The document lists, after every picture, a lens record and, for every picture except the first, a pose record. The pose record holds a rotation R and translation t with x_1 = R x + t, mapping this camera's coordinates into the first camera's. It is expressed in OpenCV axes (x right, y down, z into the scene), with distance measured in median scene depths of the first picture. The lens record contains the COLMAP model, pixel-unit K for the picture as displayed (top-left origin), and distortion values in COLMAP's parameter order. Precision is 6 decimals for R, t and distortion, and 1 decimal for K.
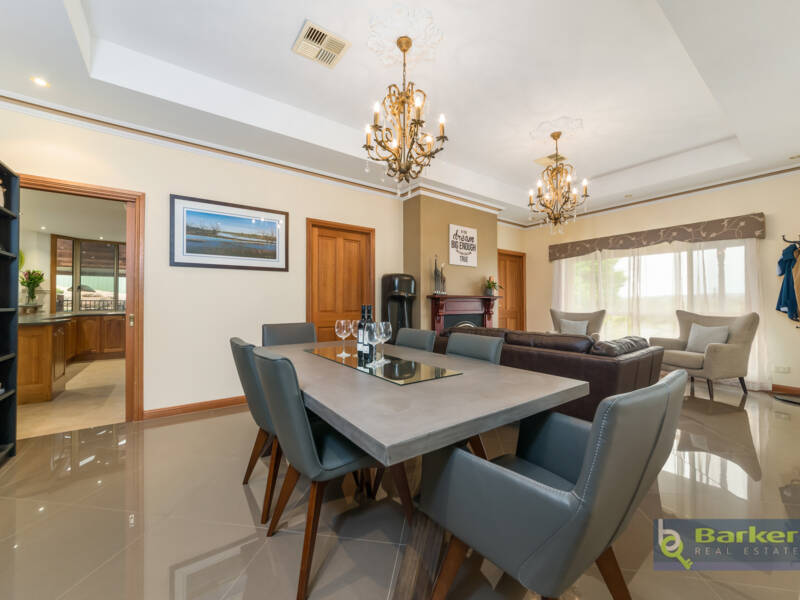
lens RADIAL K [[320.2, 0, 400.3], [0, 320.2, 301.6], [0, 0, 1]] dist [-0.008410, -0.000108]
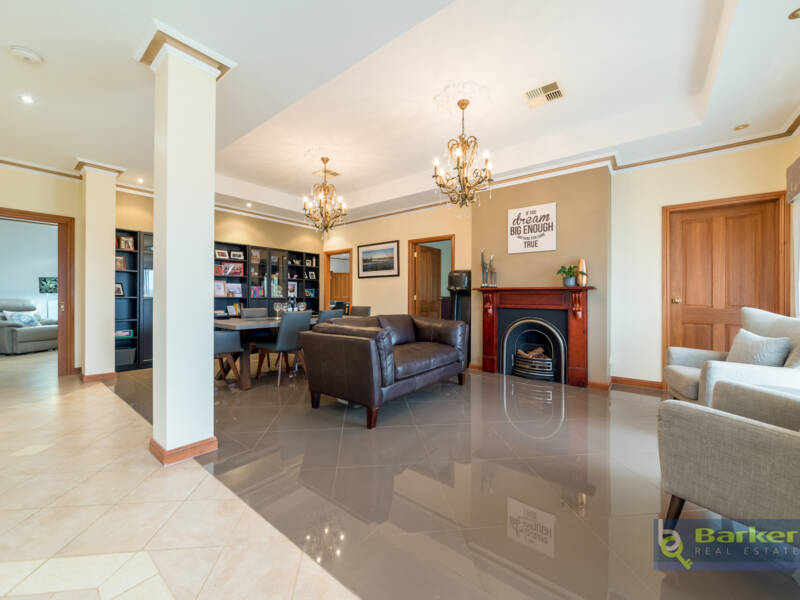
lens RADIAL K [[320.2, 0, 392.3], [0, 320.2, 295.1], [0, 0, 1]] dist [-0.008410, -0.000108]
pose [[0.248719, -0.002625, -0.968572, 0.997722], [0.000499, 0.999997, -0.002582, 0.004195], [0.968576, 0.000158, 0.248719, 0.463754]]
